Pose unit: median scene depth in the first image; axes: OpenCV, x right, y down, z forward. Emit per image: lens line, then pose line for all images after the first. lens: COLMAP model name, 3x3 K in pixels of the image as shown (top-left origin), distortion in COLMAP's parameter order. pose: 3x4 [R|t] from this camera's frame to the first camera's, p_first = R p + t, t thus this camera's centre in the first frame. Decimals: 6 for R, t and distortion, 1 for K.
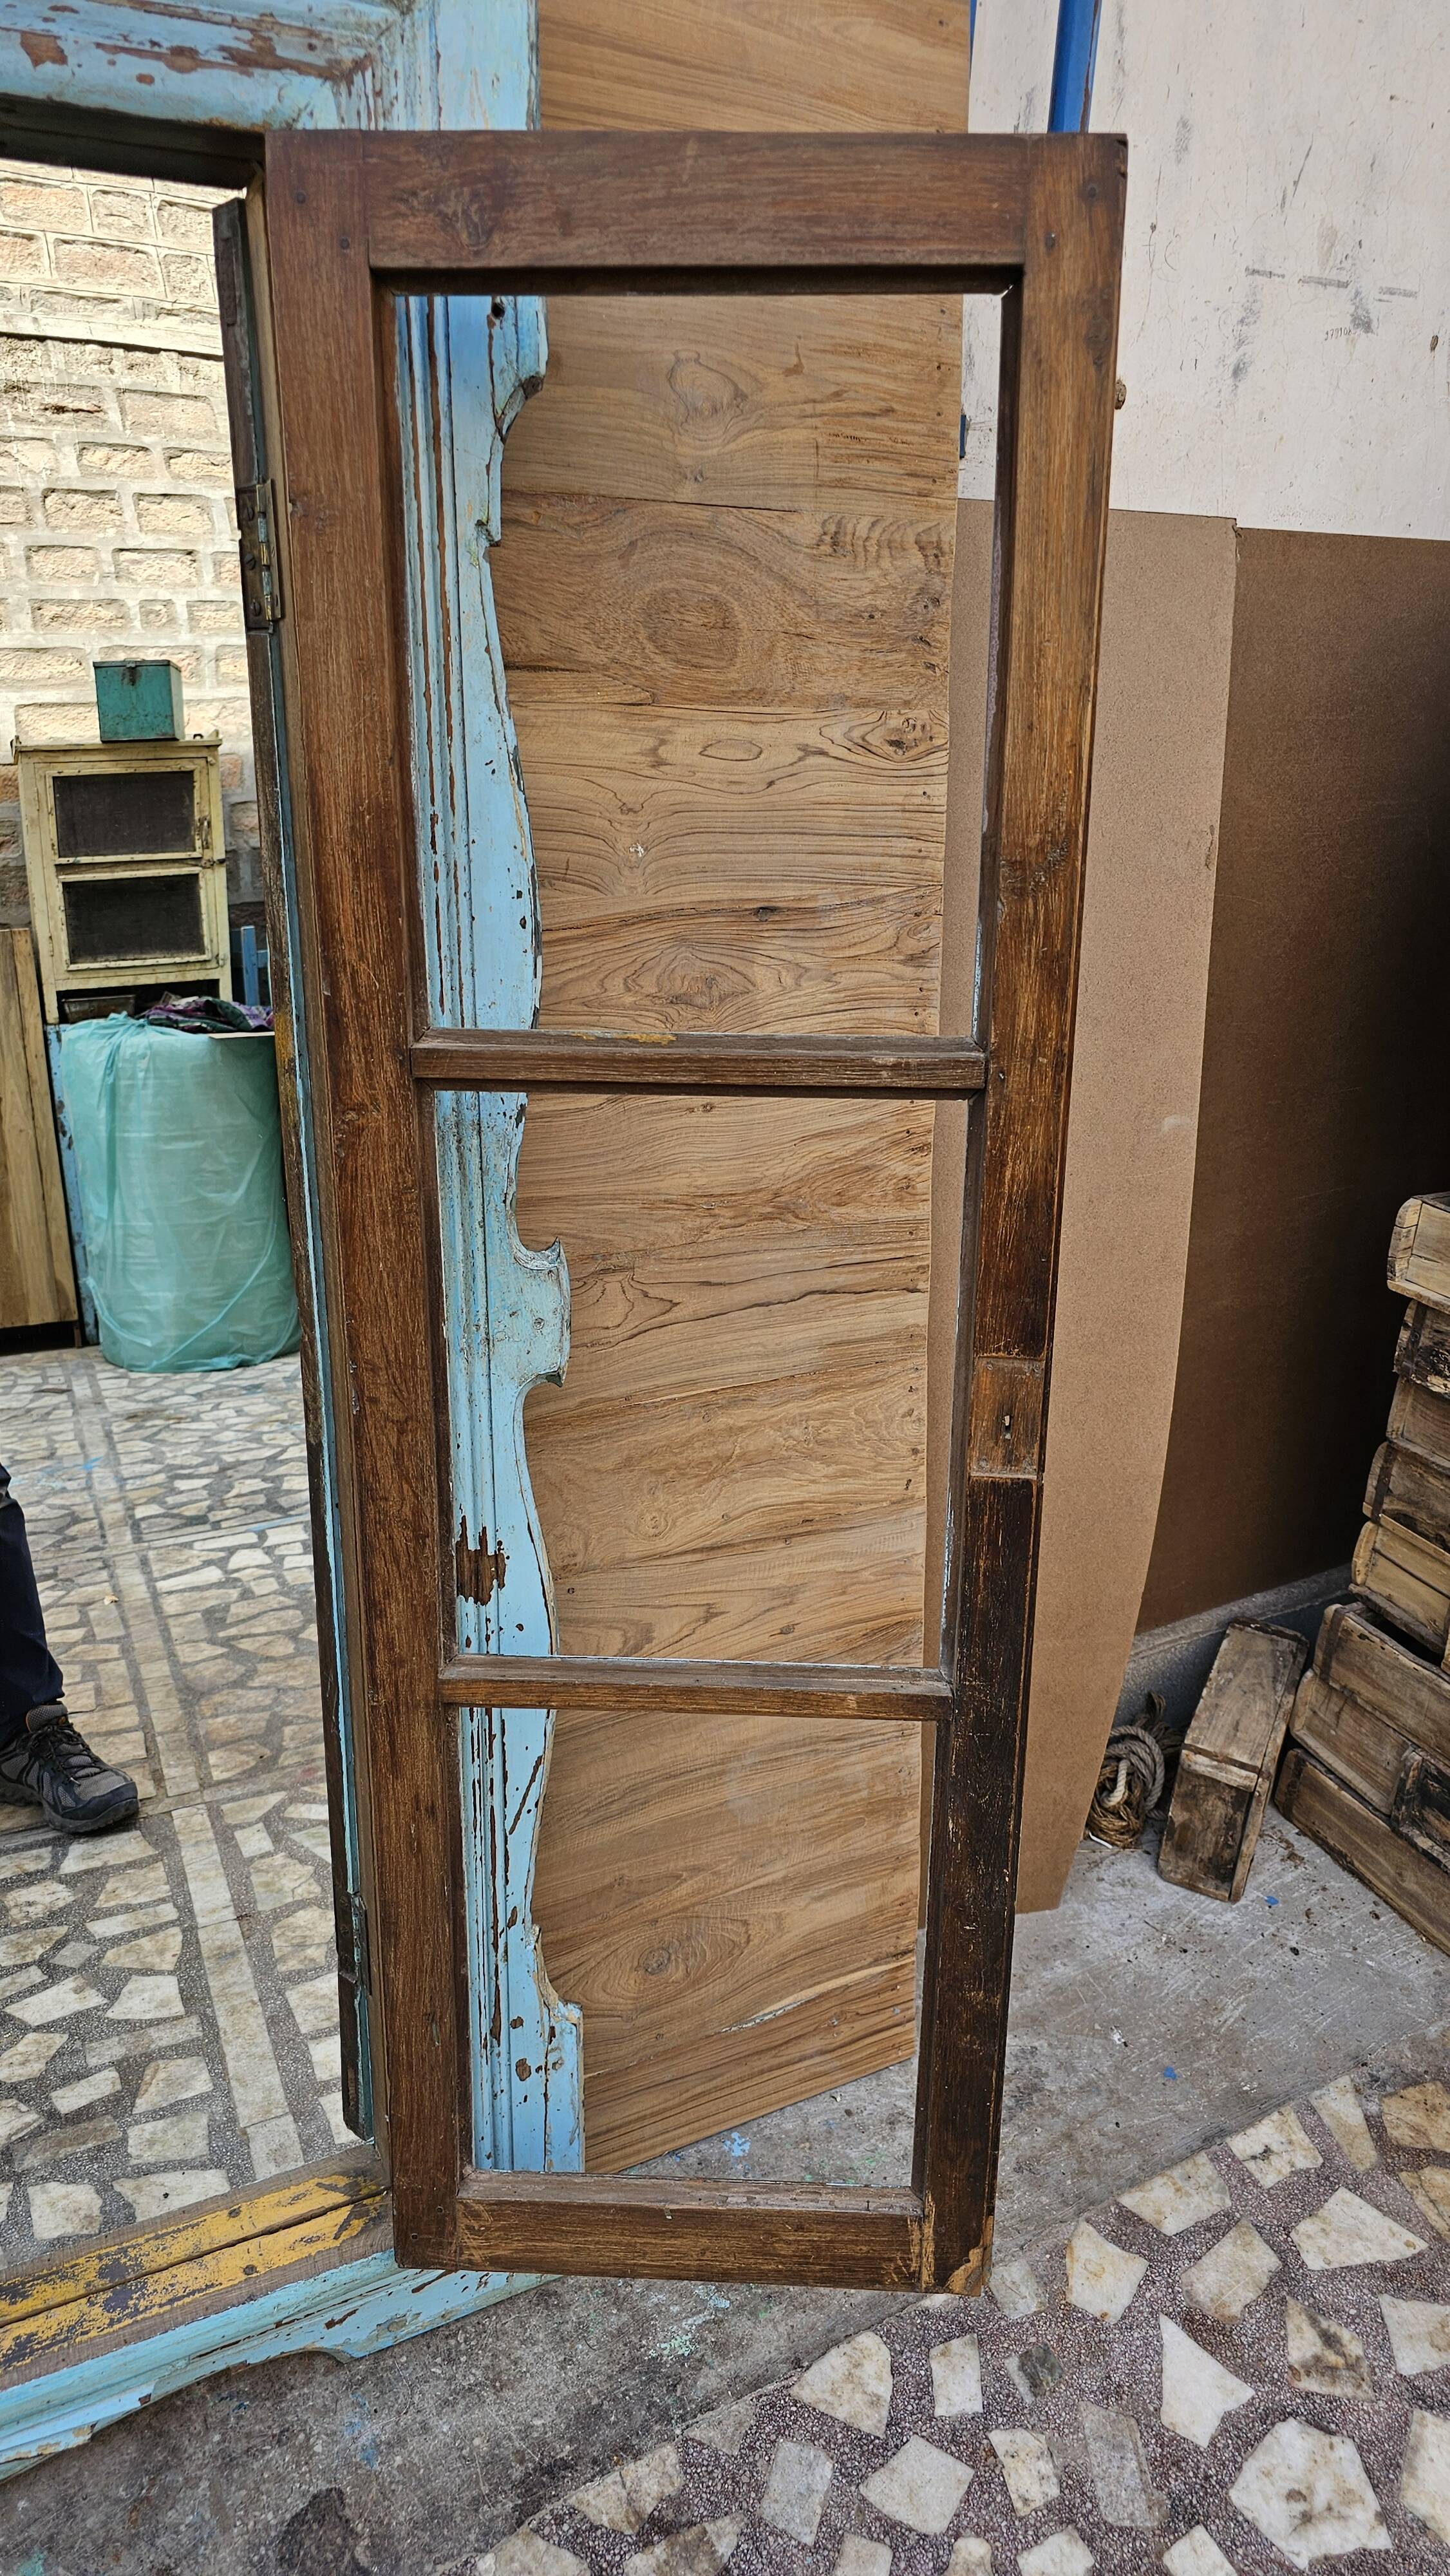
lens RADIAL K [[1742.5, 0, 749.9], [0, 1742.5, 1296.6], [0, 0, 1]] dist [0.046500, -0.043281]
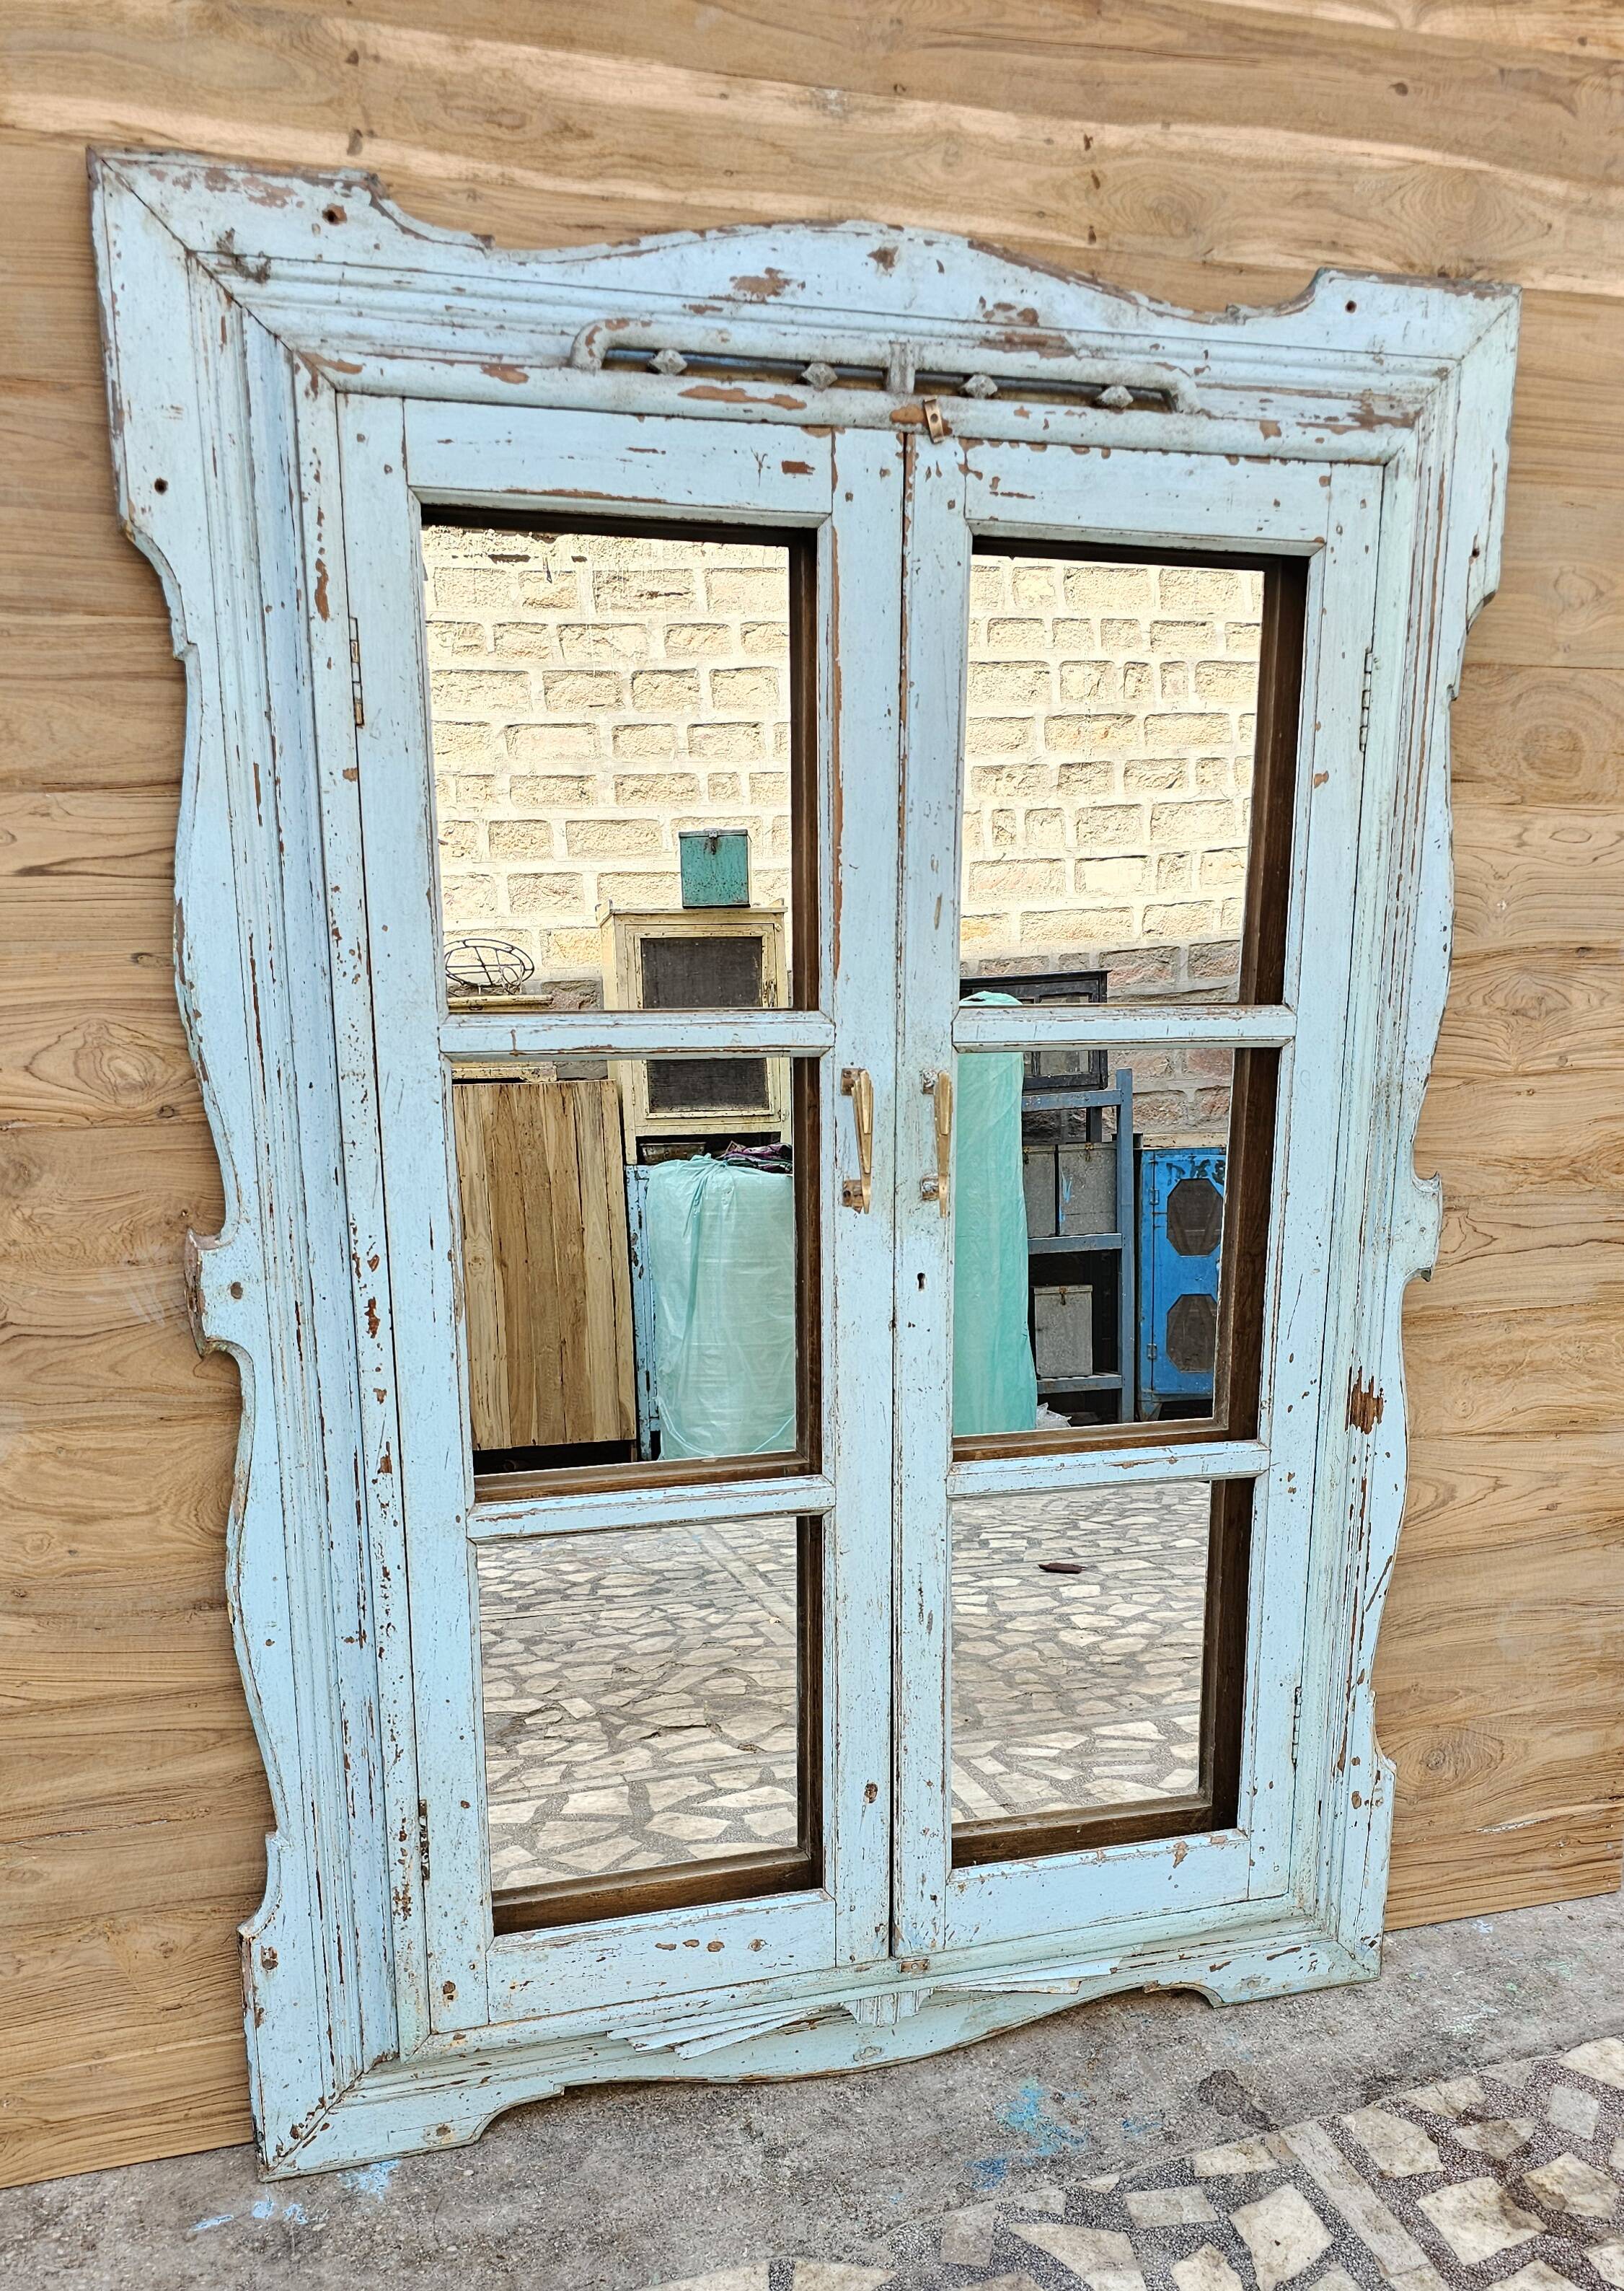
lens RADIAL K [[1947.3, 0, 829.5], [0, 1947.3, 1419.1], [0, 0, 1]] dist [0.044988, -0.031506]
pose [[0.985387, 0.035424, -0.166607, -0.292835], [-0.044065, 0.997853, -0.048455, 0.239776], [0.164533, 0.055089, 0.984832, -0.583272]]
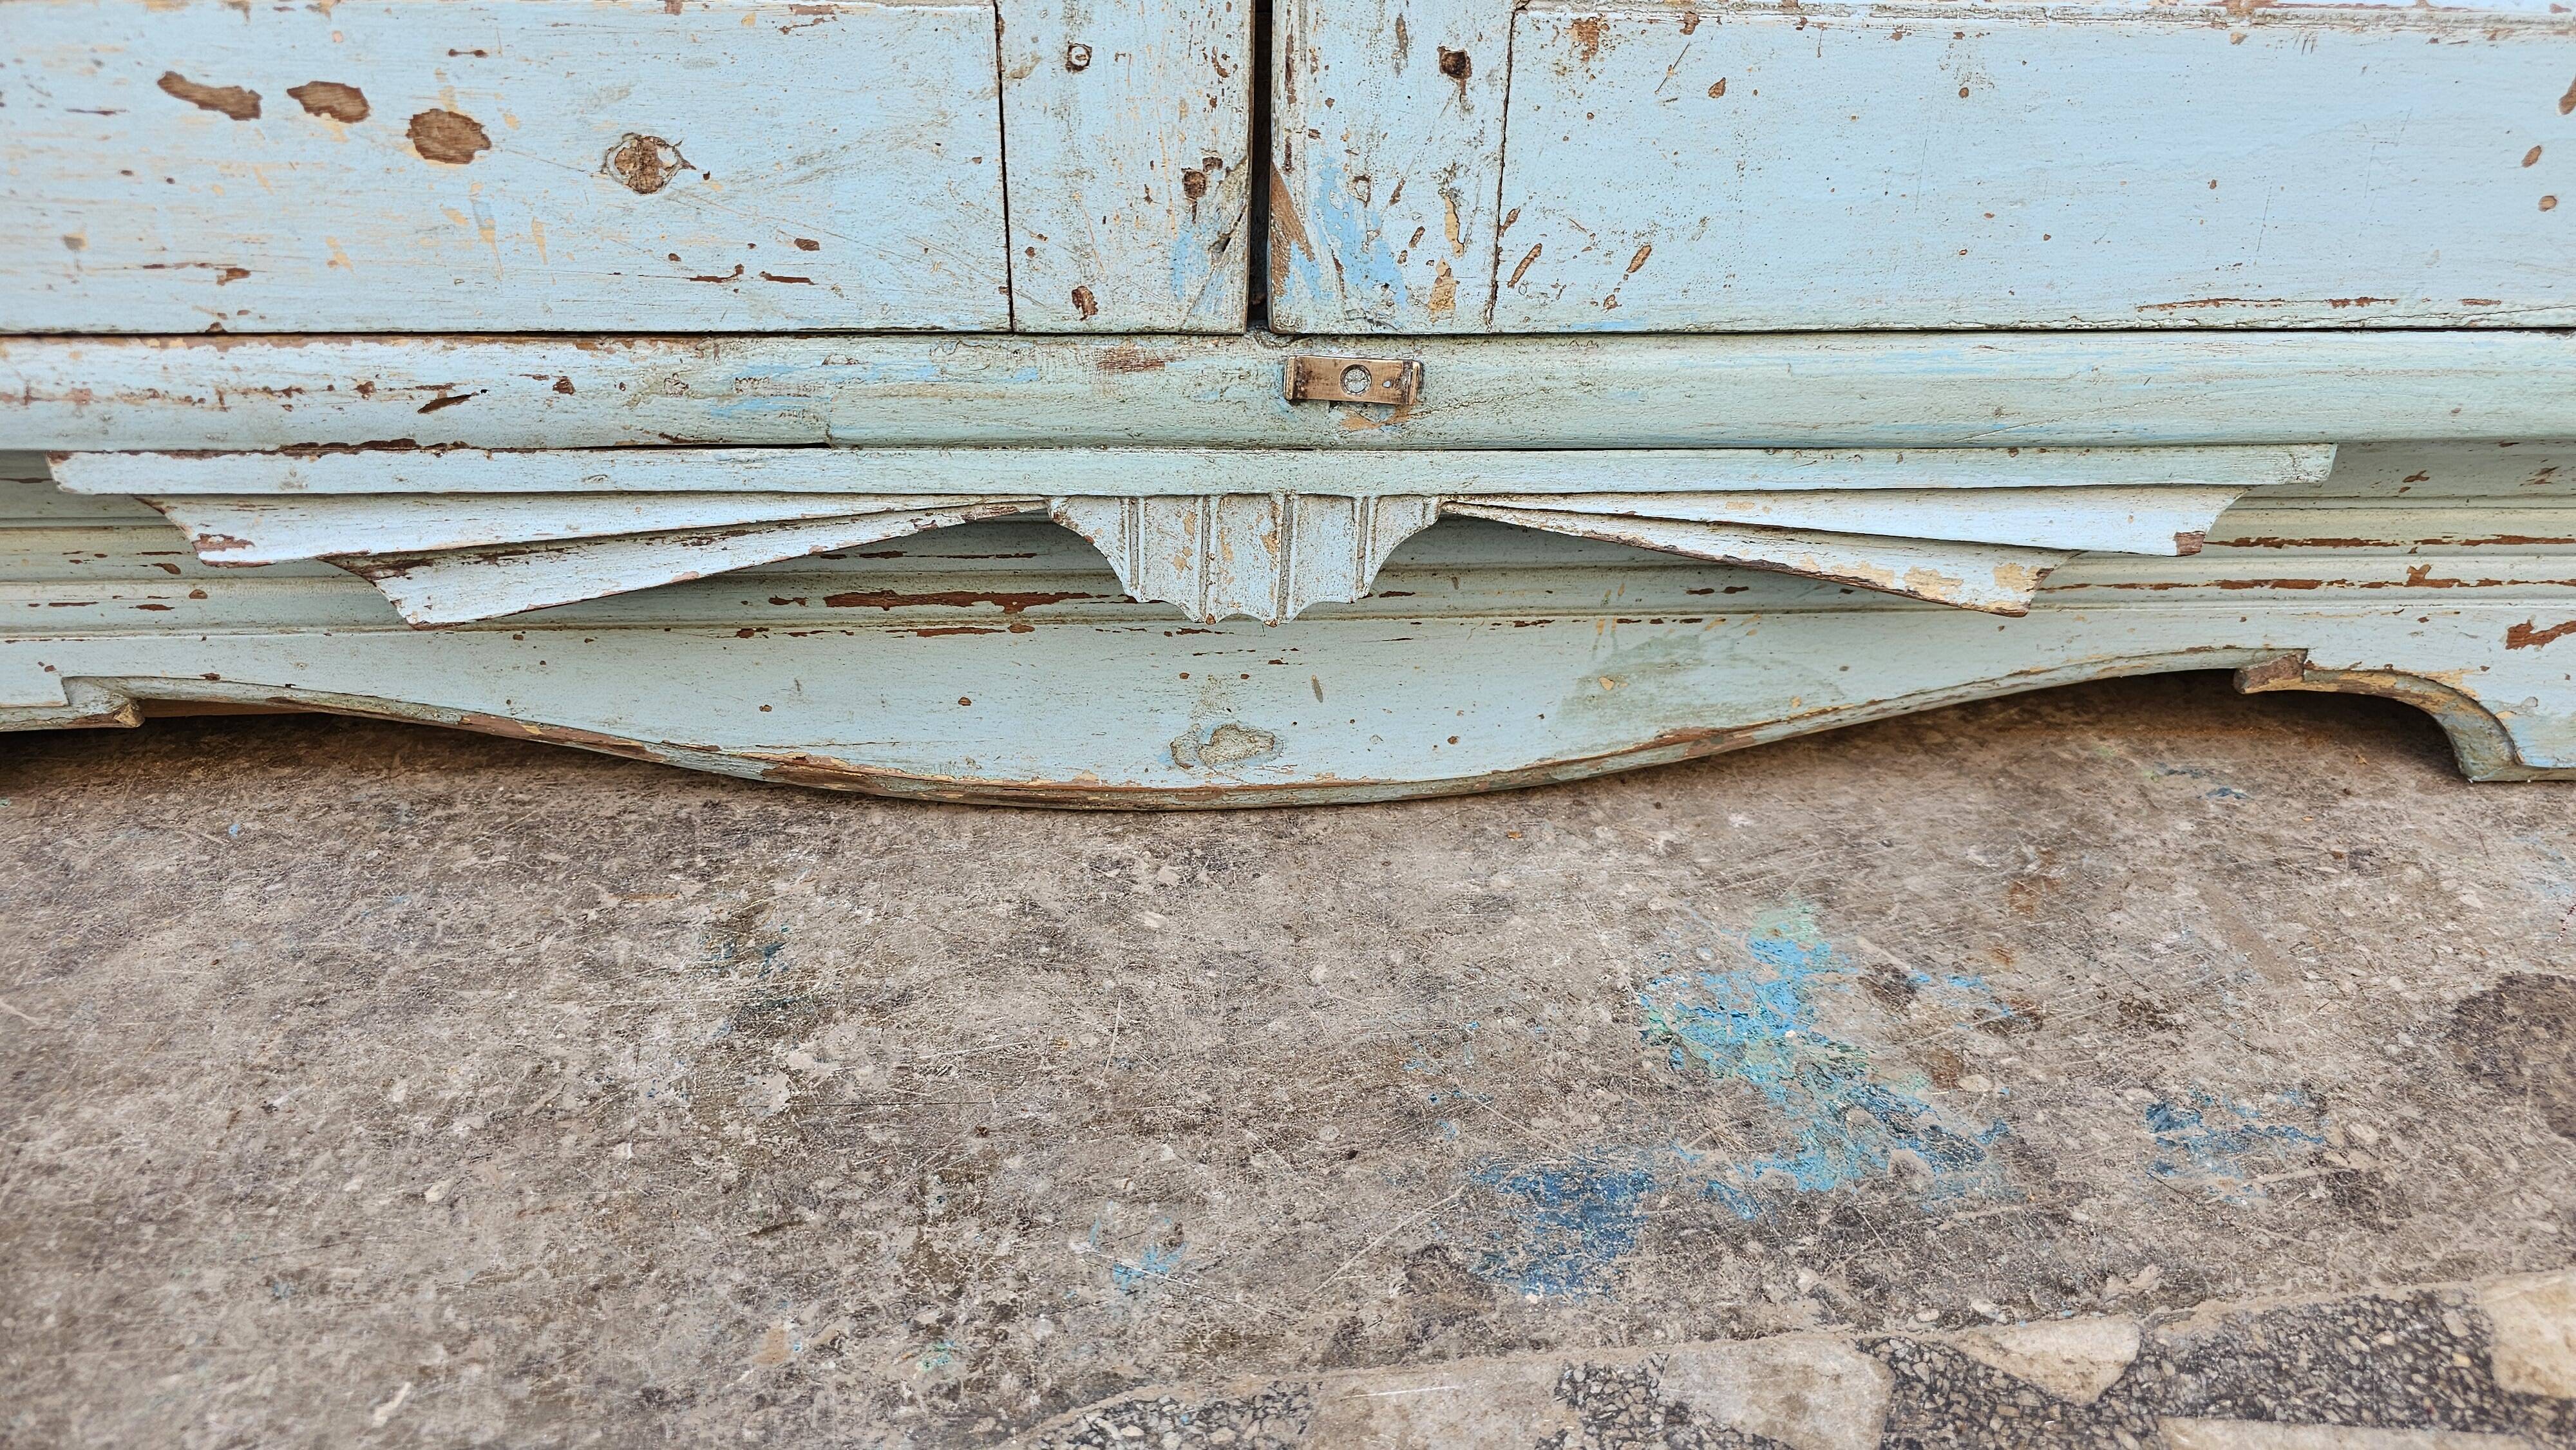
lens RADIAL K [[1742.5, 0, 1290.9], [0, 1742.5, 720.3], [0, 0, 1]] dist [0.046500, -0.043281]
pose [[0.921531, 0.174564, -0.346854, -0.347653], [-0.126314, 0.979434, 0.157332, 0.572356], [0.367185, -0.101173, 0.924629, 0.538777]]
